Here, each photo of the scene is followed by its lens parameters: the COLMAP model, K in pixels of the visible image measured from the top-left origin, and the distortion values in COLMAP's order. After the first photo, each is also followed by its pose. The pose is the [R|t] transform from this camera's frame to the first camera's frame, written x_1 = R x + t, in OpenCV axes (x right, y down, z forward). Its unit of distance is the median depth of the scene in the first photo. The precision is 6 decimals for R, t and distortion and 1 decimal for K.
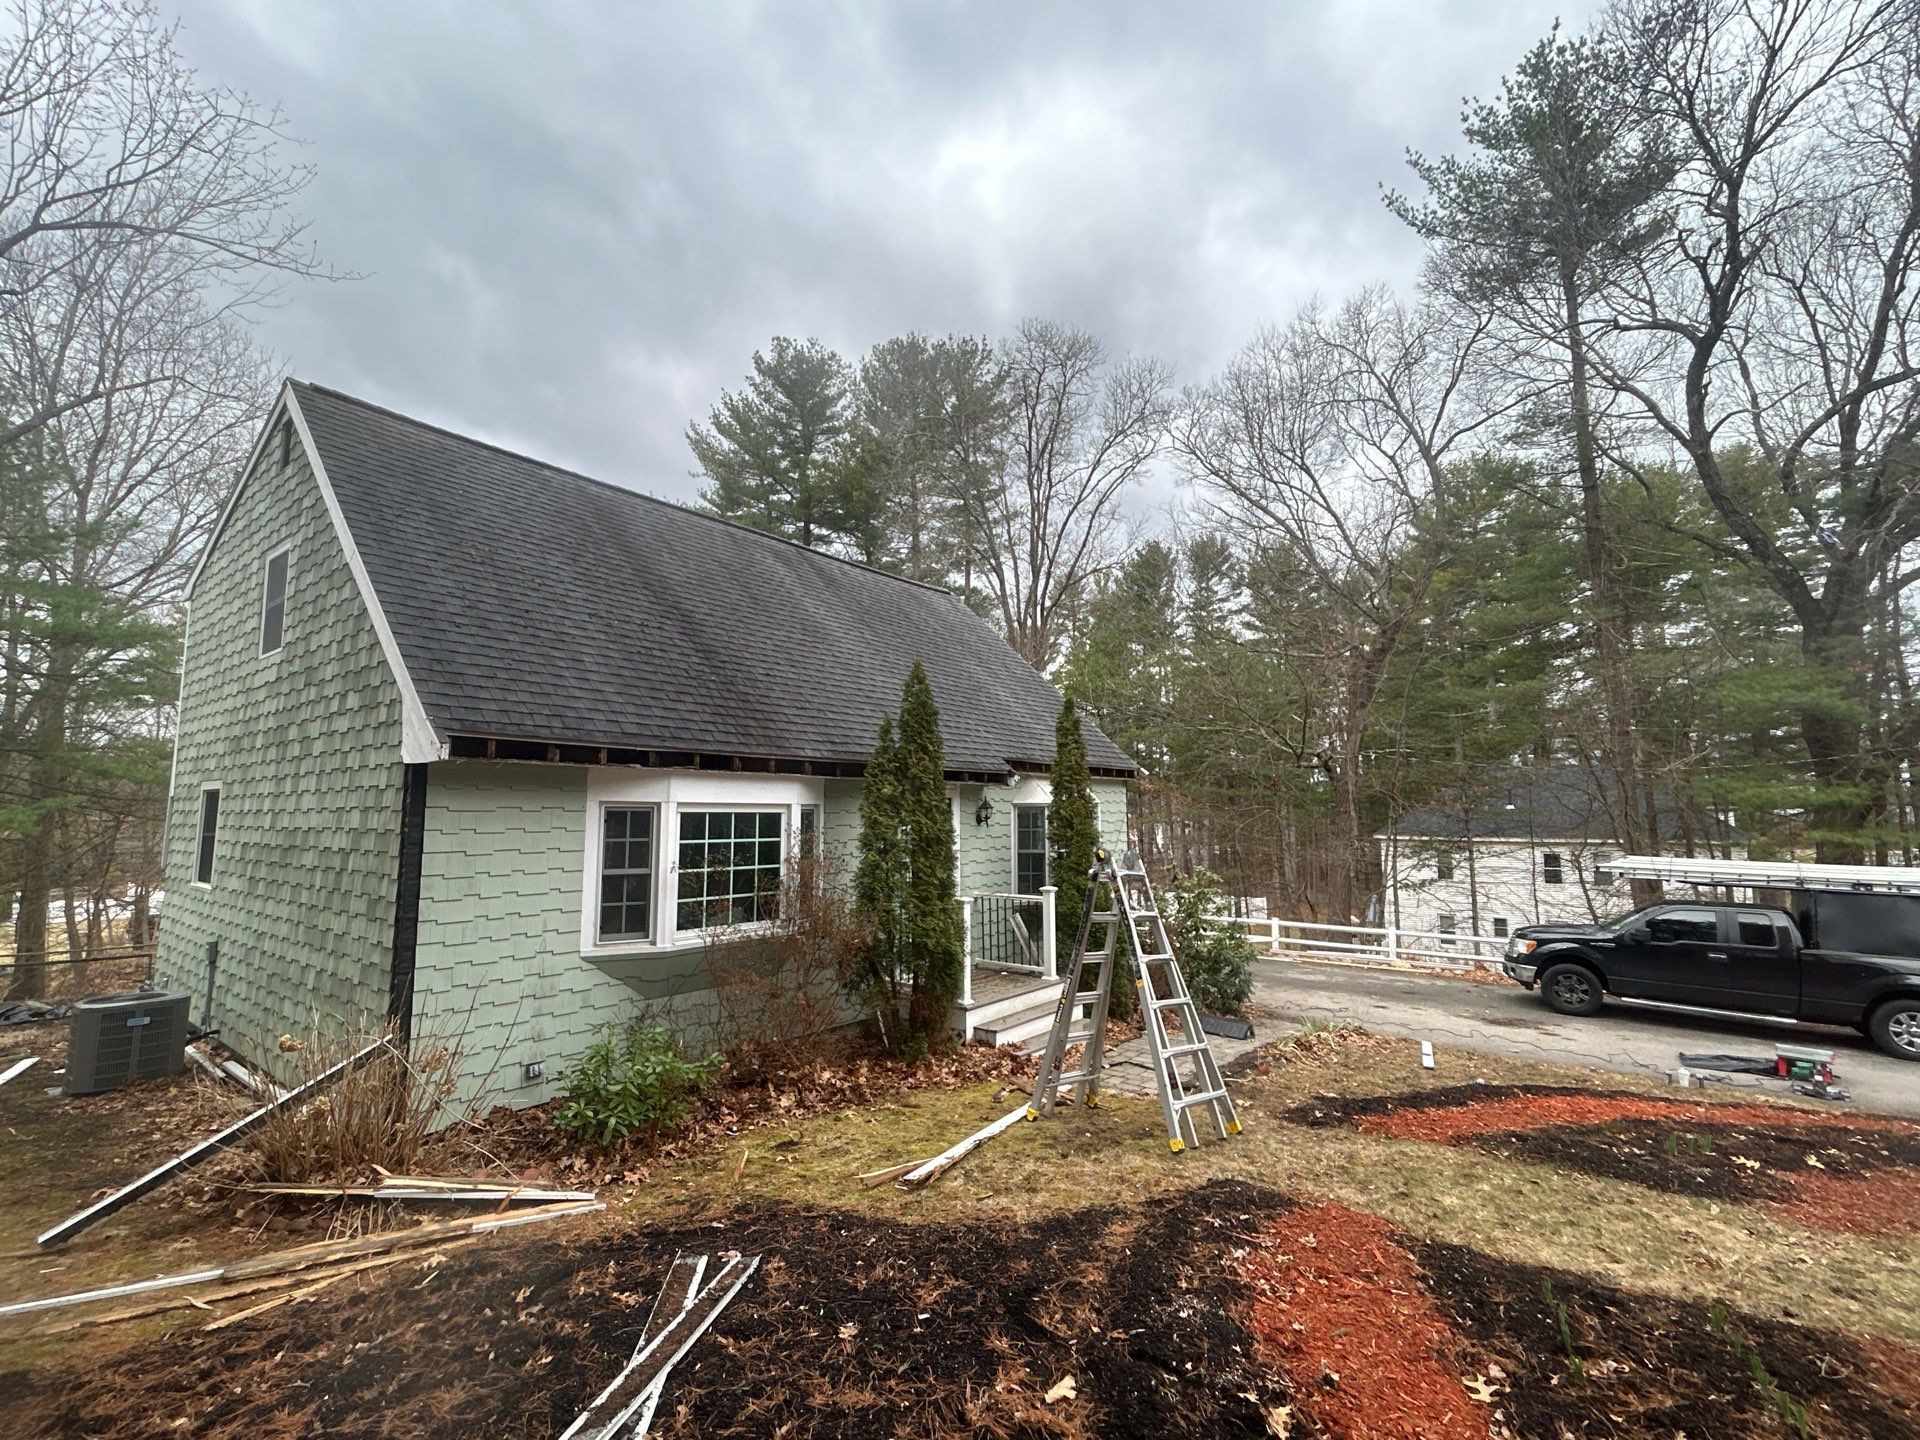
lens RADIAL K [[862.7, 0, 959.0], [0, 862.7, 719.0], [0, 0, 1]] dist [-0.002320, 0.000262]
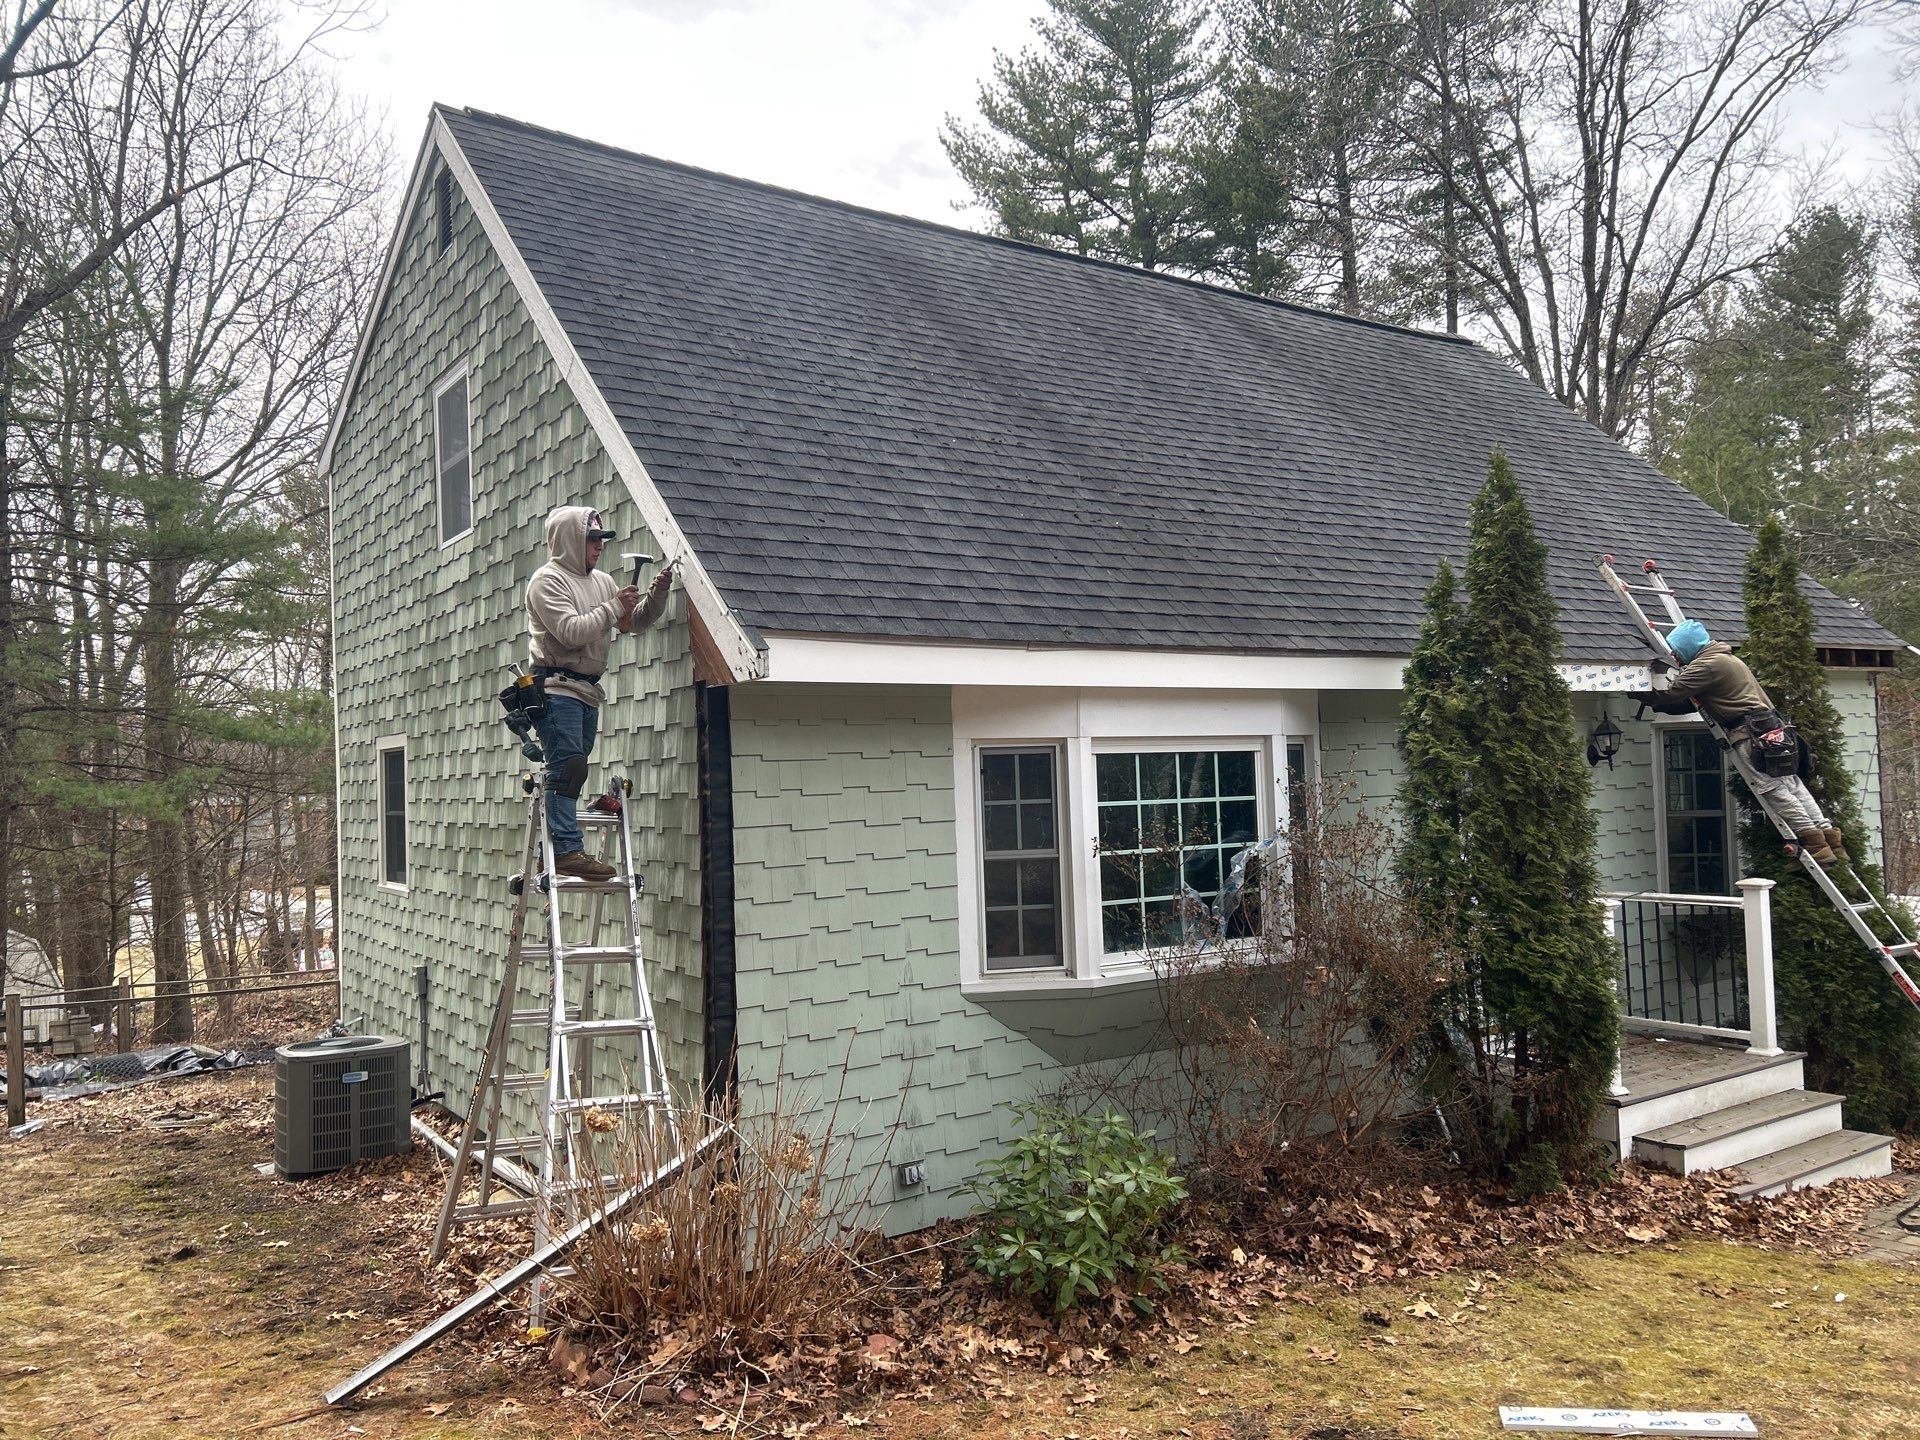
lens RADIAL K [[1441.0, 0, 953.6], [0, 1441.0, 736.4], [0, 0, 1]] dist [0.064368, -0.079573]
pose [[0.953155, -0.038179, -0.300063, -0.105556], [0.064667, 0.994787, 0.078843, 0.011305], [0.295489, -0.094554, 0.950656, 0.038000]]
